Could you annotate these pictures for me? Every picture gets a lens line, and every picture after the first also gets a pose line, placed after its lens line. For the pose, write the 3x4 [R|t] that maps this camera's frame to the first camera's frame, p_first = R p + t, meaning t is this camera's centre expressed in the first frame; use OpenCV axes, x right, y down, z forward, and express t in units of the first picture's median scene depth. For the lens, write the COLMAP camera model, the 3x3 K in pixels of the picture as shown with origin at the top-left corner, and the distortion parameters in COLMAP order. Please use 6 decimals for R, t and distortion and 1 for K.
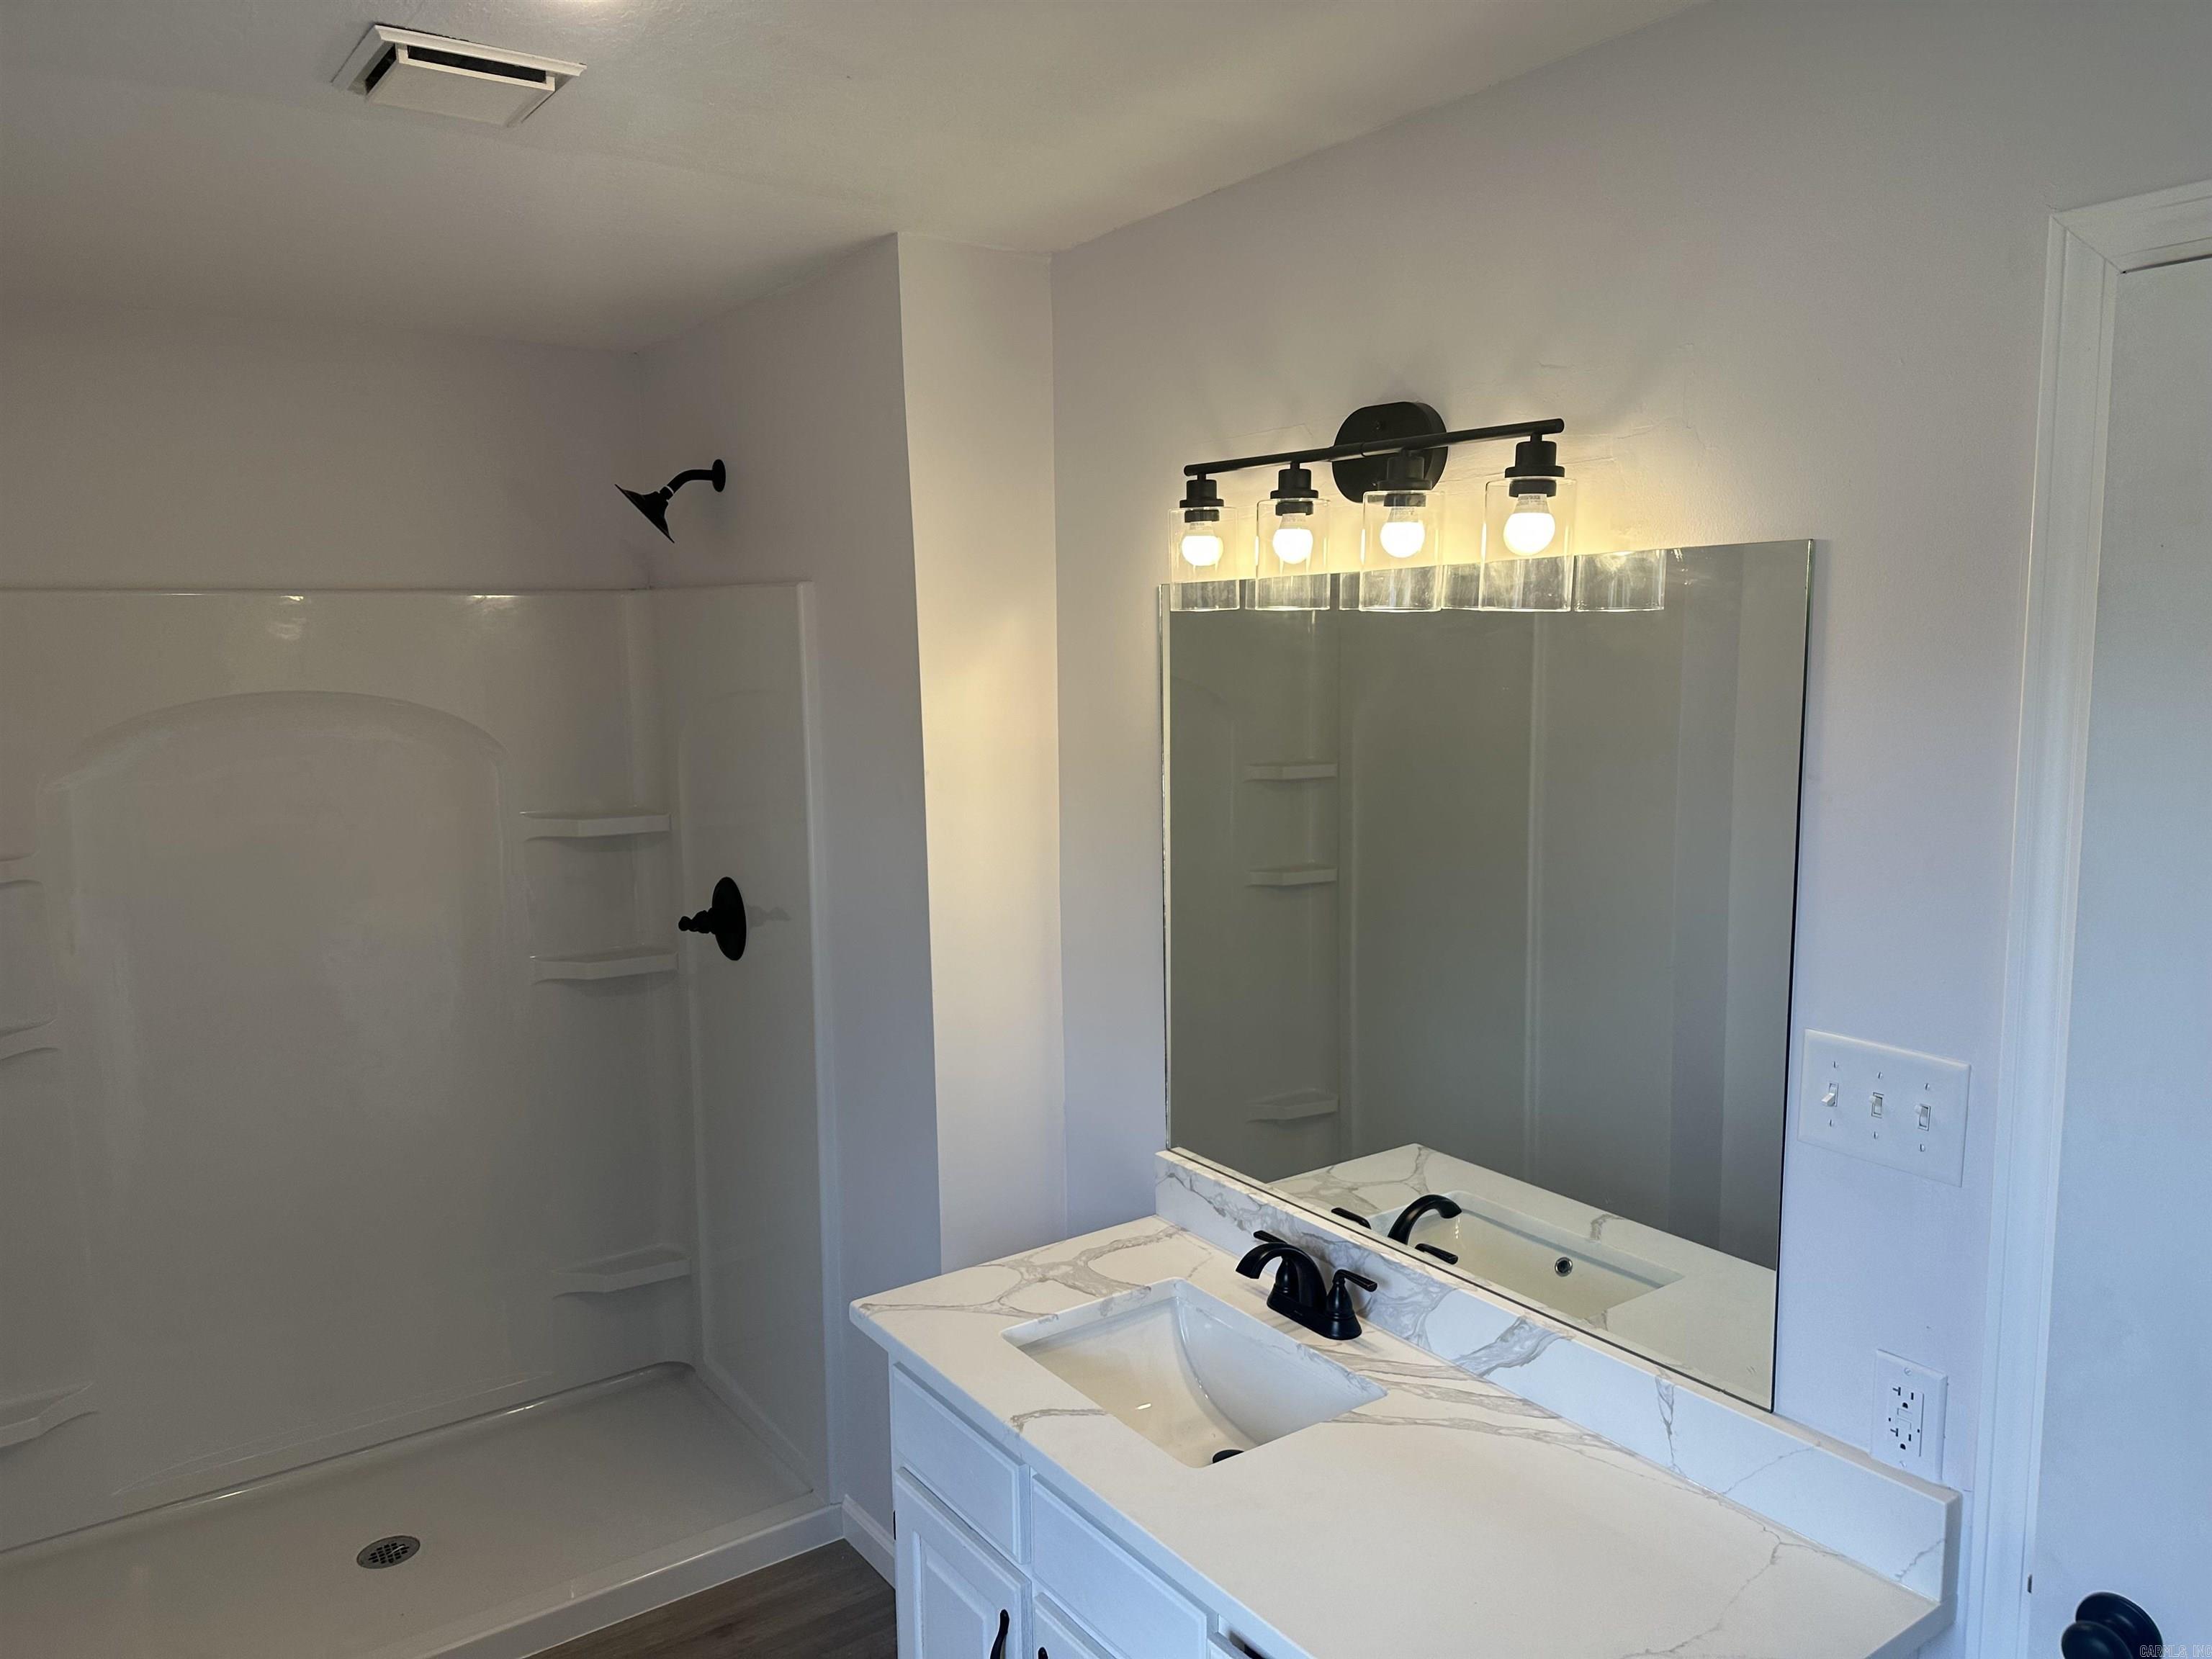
lens RADIAL K [[1540.1, 0, 1098.1], [0, 1540.1, 825.5], [0, 0, 1]] dist [0.121361, -0.171189]
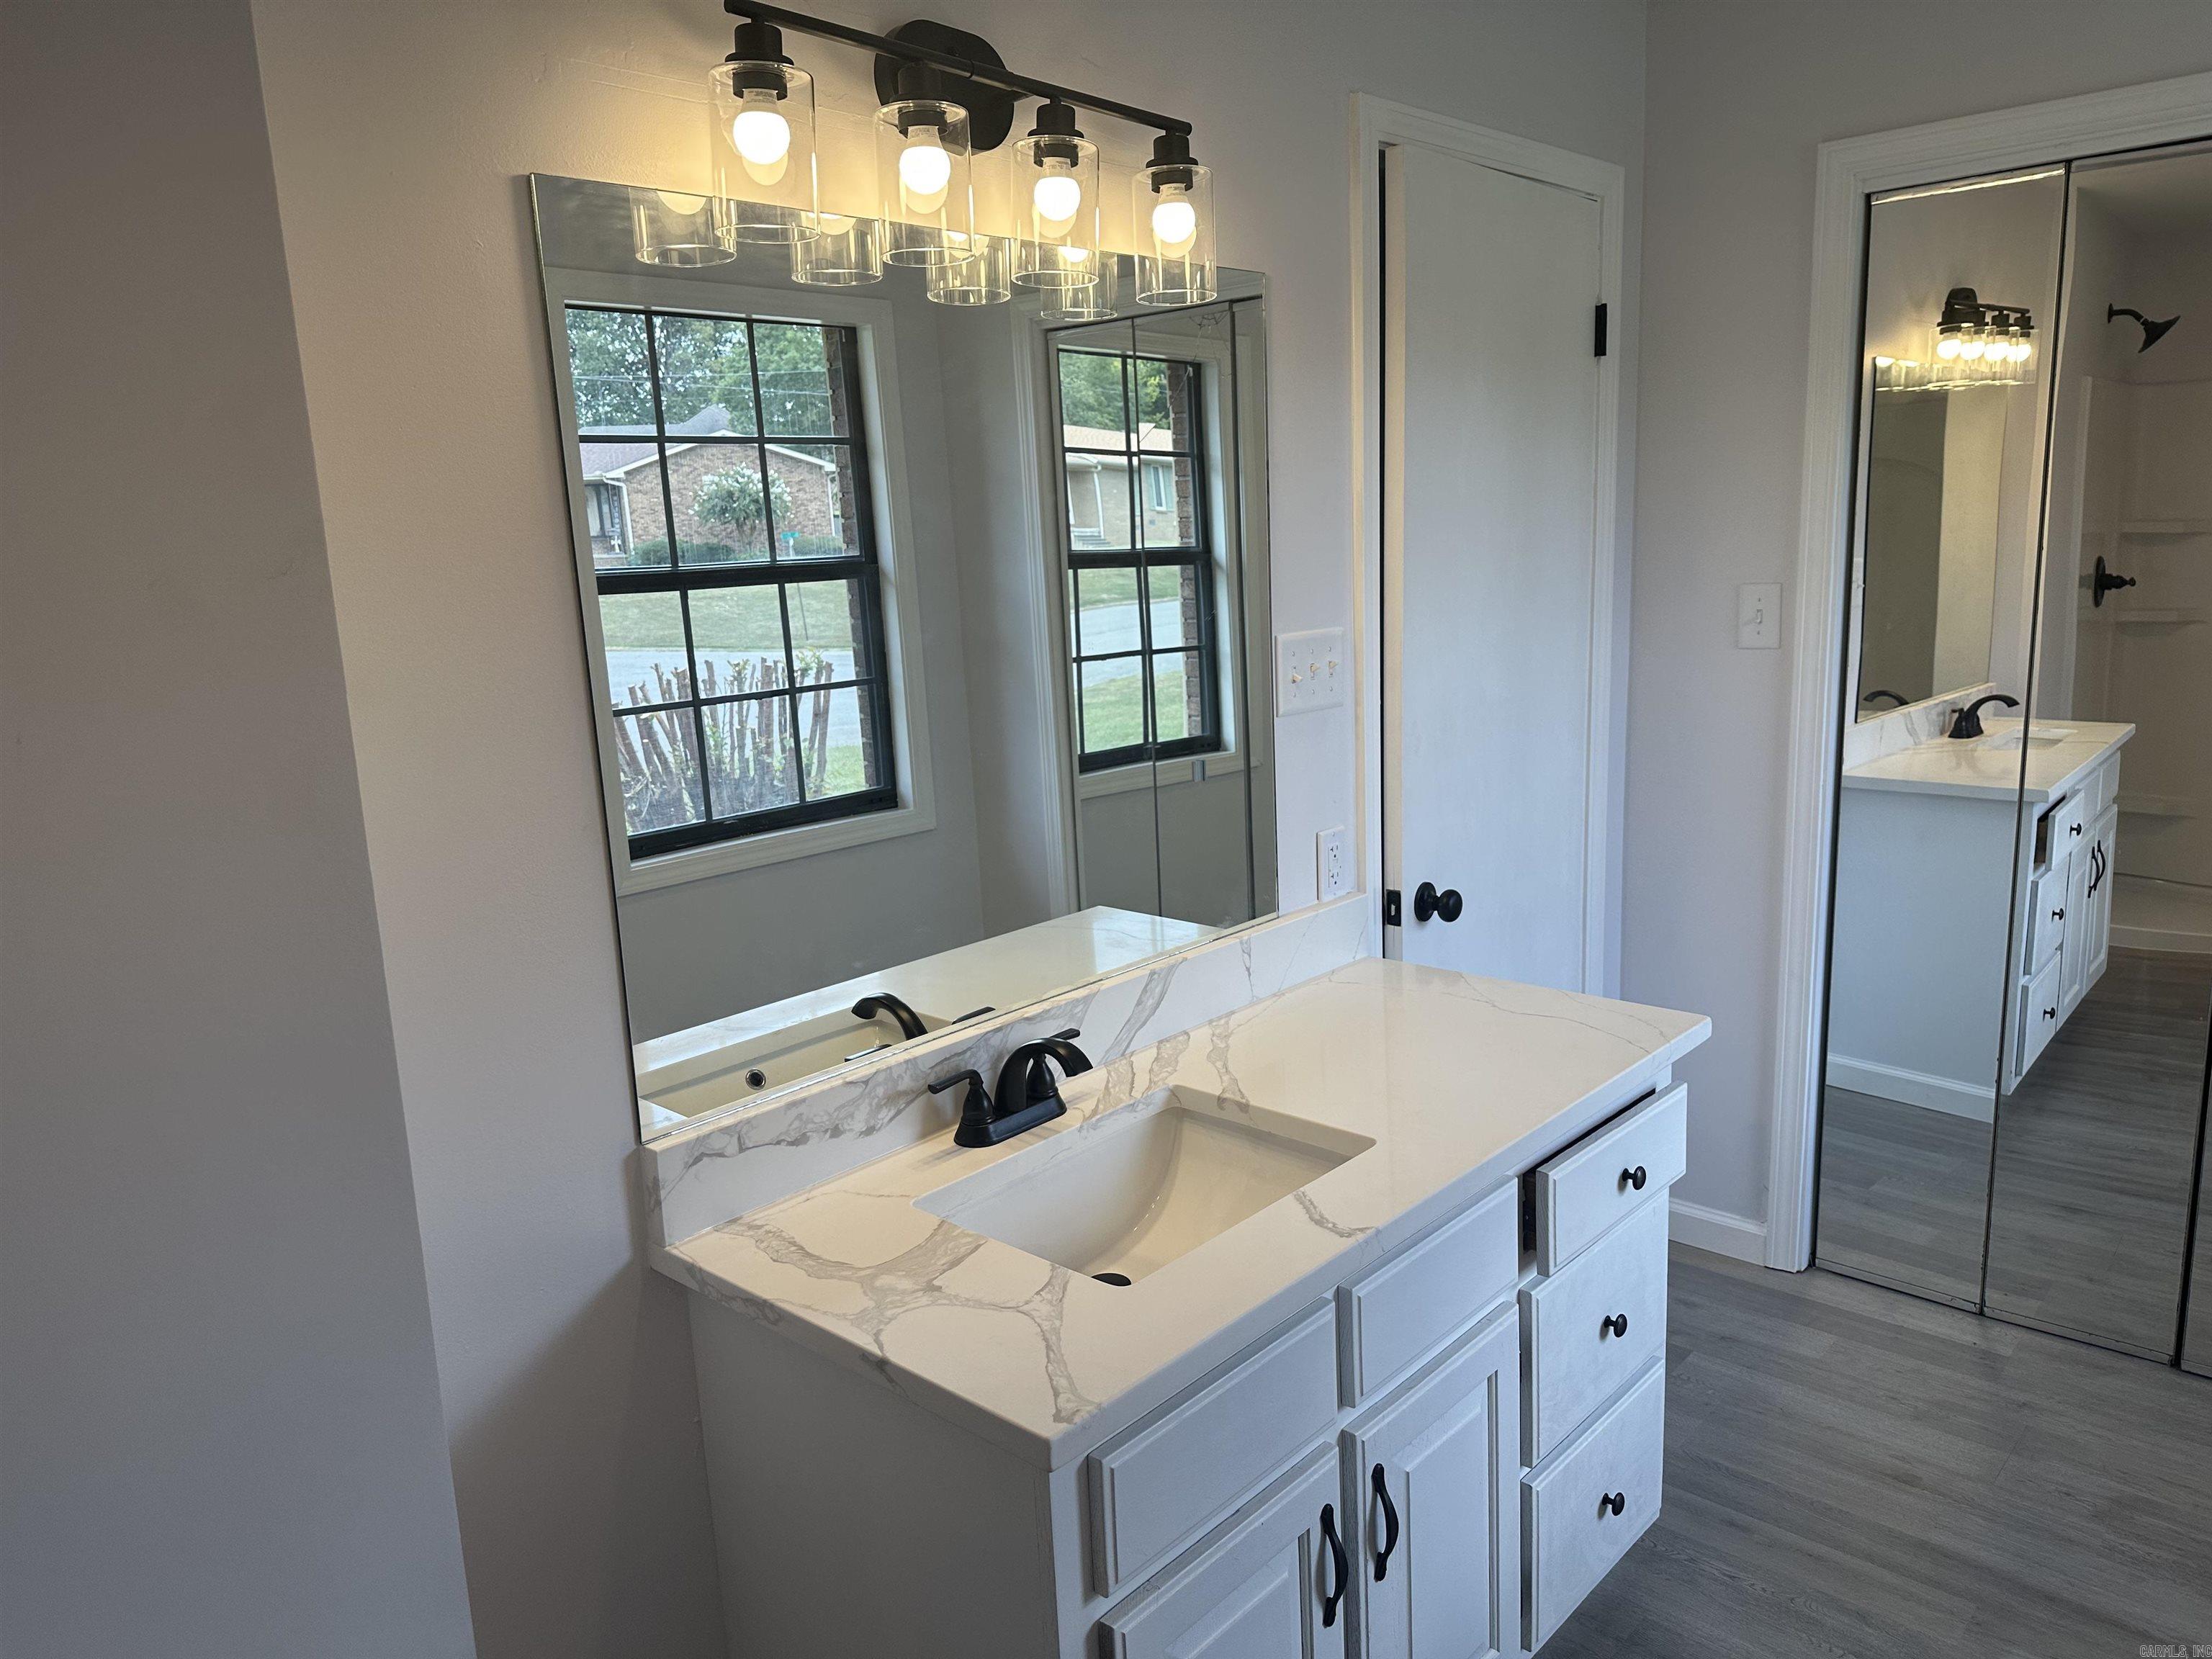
lens RADIAL K [[1540.1, 0, 1098.1], [0, 1540.1, 825.5], [0, 0, 1]] dist [0.121361, -0.171189]
pose [[-0.201270, -0.167754, 0.965064, -0.671995], [0.168710, 0.964566, 0.202853, -0.013417], [-0.964898, 0.203645, -0.165836, 1.050382]]
